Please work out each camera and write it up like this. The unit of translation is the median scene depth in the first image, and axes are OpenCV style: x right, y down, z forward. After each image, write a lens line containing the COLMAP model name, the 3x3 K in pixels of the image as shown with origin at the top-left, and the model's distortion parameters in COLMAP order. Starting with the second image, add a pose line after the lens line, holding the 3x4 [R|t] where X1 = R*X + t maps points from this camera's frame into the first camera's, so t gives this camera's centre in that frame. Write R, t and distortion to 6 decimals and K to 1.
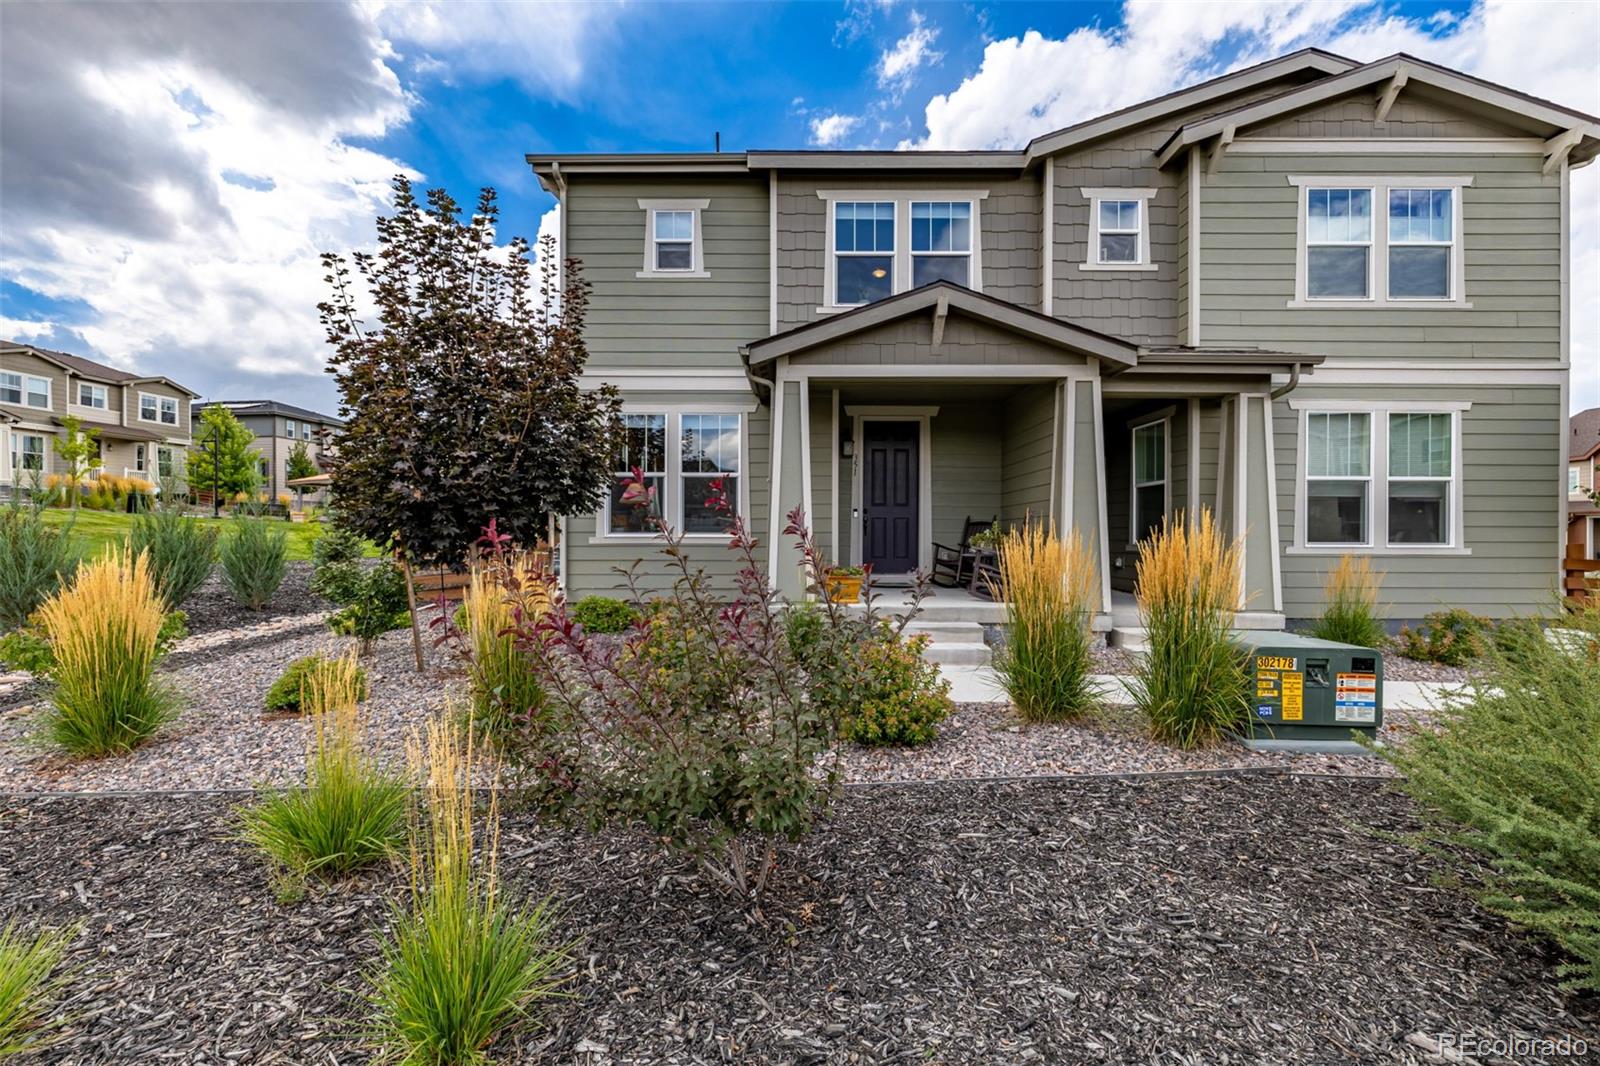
lens RADIAL K [[674.6, 0, 800.0], [0, 674.6, 533.0], [0, 0, 1]] dist [0.002016, 0.000317]
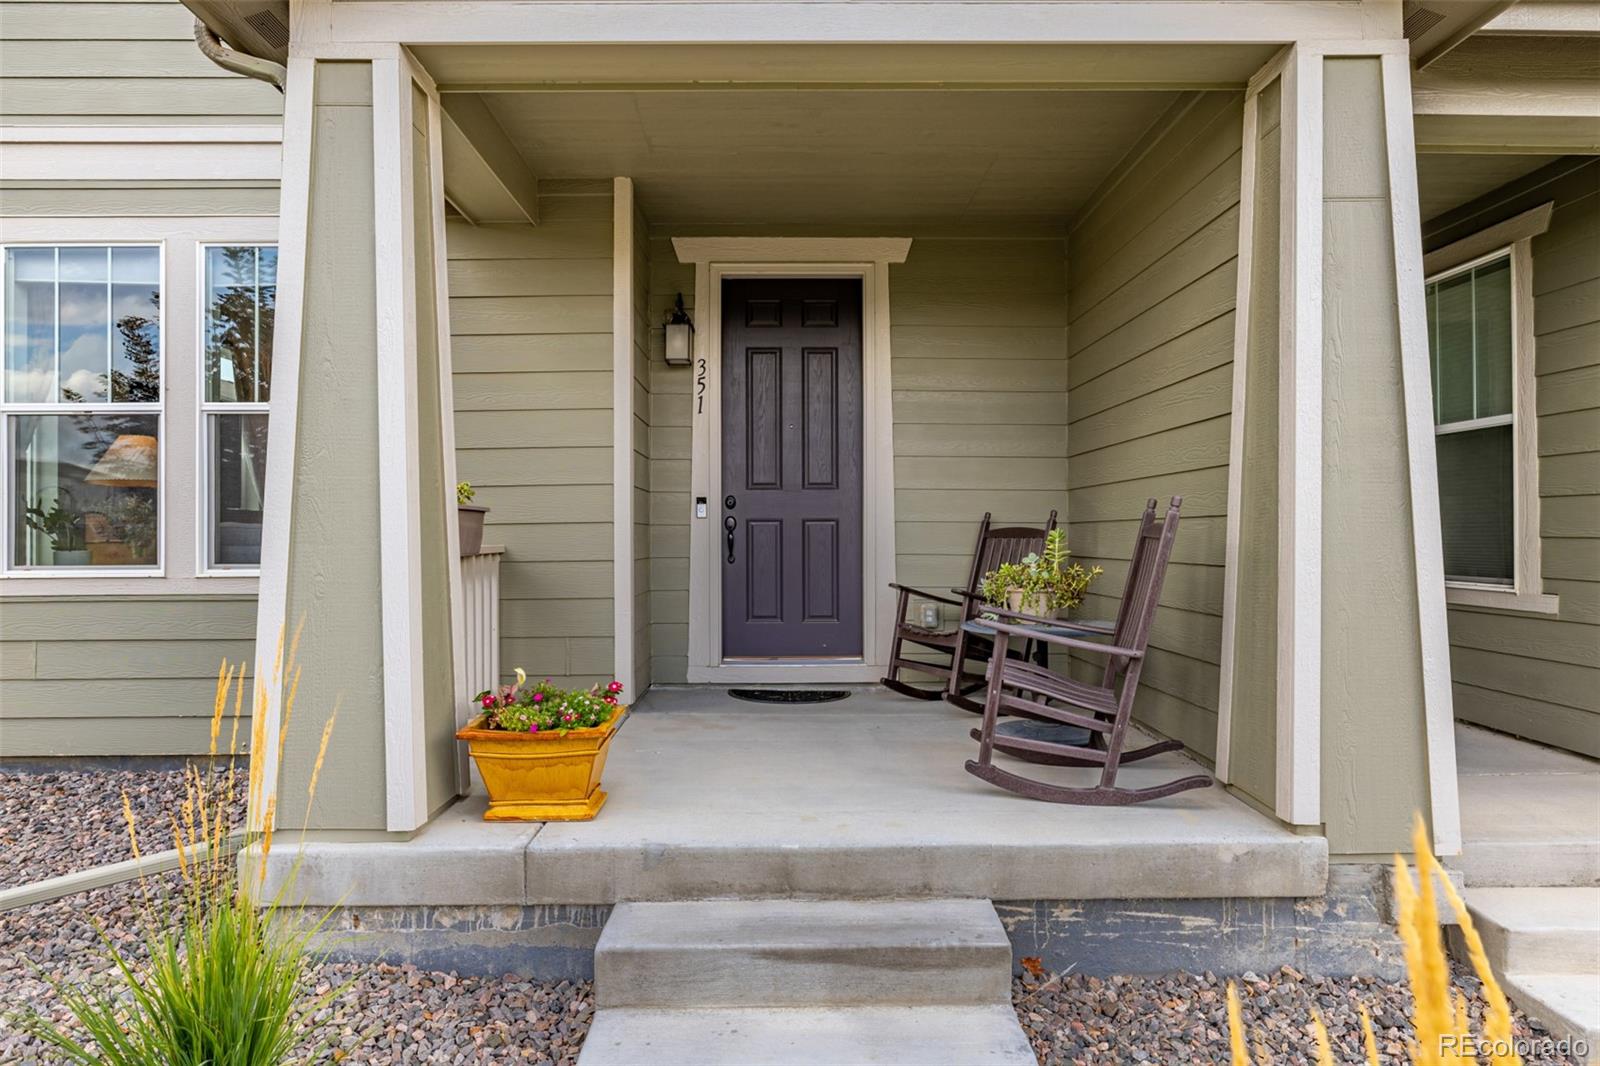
lens RADIAL K [[956.4, 0, 794.7], [0, 956.4, 522.5], [0, 0, 1]] dist [-0.000122, 0.000297]
pose [[0.999876, -0.007976, 0.013589, 0.148401], [0.008058, 0.999950, -0.005933, -0.019830], [-0.013541, 0.006042, 0.999890, 0.504839]]
